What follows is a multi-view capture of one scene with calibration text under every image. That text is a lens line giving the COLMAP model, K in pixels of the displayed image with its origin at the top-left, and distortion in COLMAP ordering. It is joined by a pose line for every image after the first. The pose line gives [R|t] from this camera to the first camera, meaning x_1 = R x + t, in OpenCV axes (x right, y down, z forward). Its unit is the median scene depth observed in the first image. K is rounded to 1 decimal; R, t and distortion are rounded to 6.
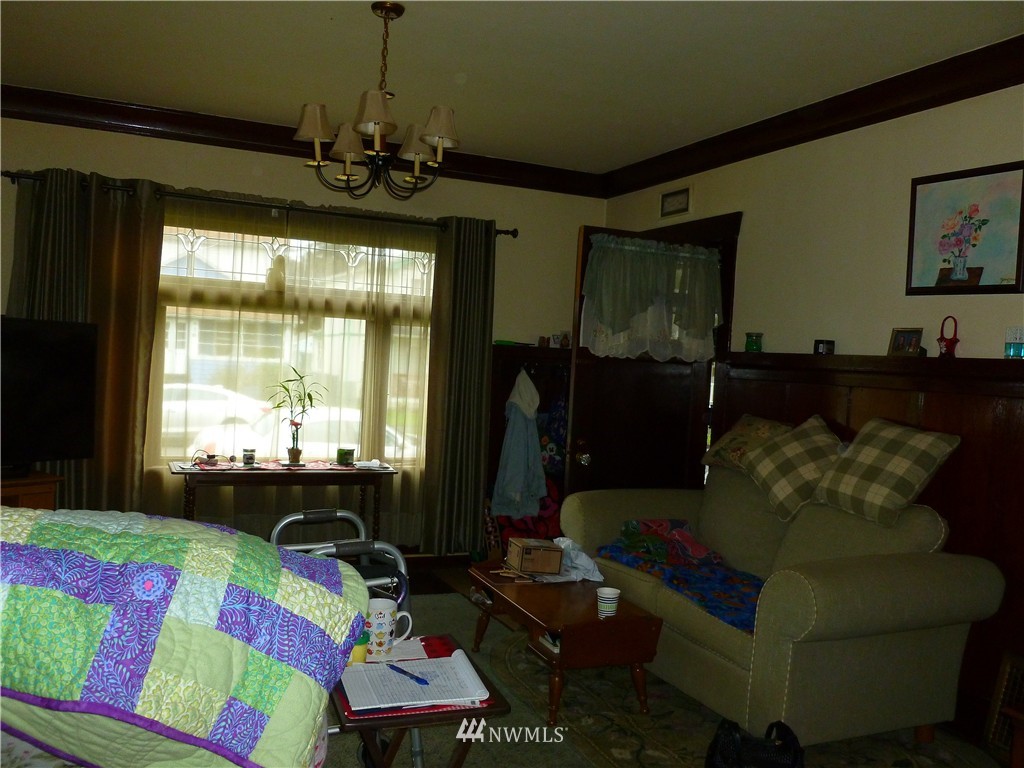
lens RADIAL K [[867.1, 0, 512.0], [0, 867.1, 384.0], [0, 0, 1]] dist [-0.000651, 0.323319]
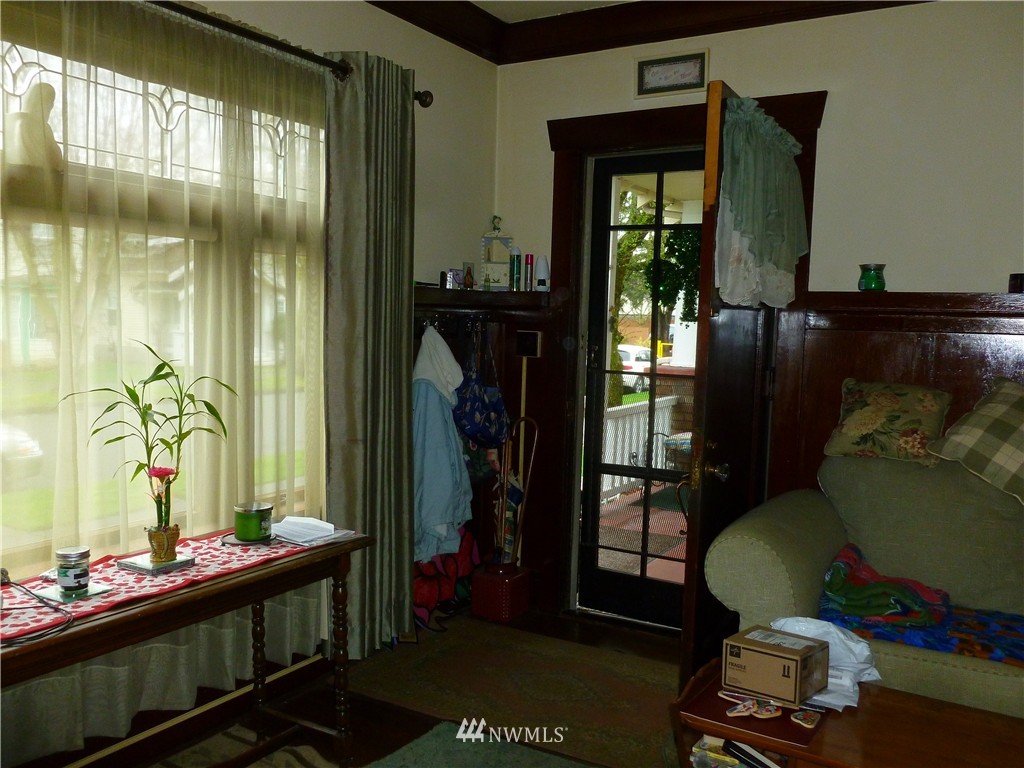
lens RADIAL K [[867.1, 0, 512.0], [0, 867.1, 384.0], [0, 0, 1]] dist [-0.000651, 0.323319]
pose [[0.823885, -0.082173, 0.560769, -0.336062], [0.036720, 0.995094, 0.091868, -0.033634], [-0.565567, -0.055097, 0.822860, 0.504395]]
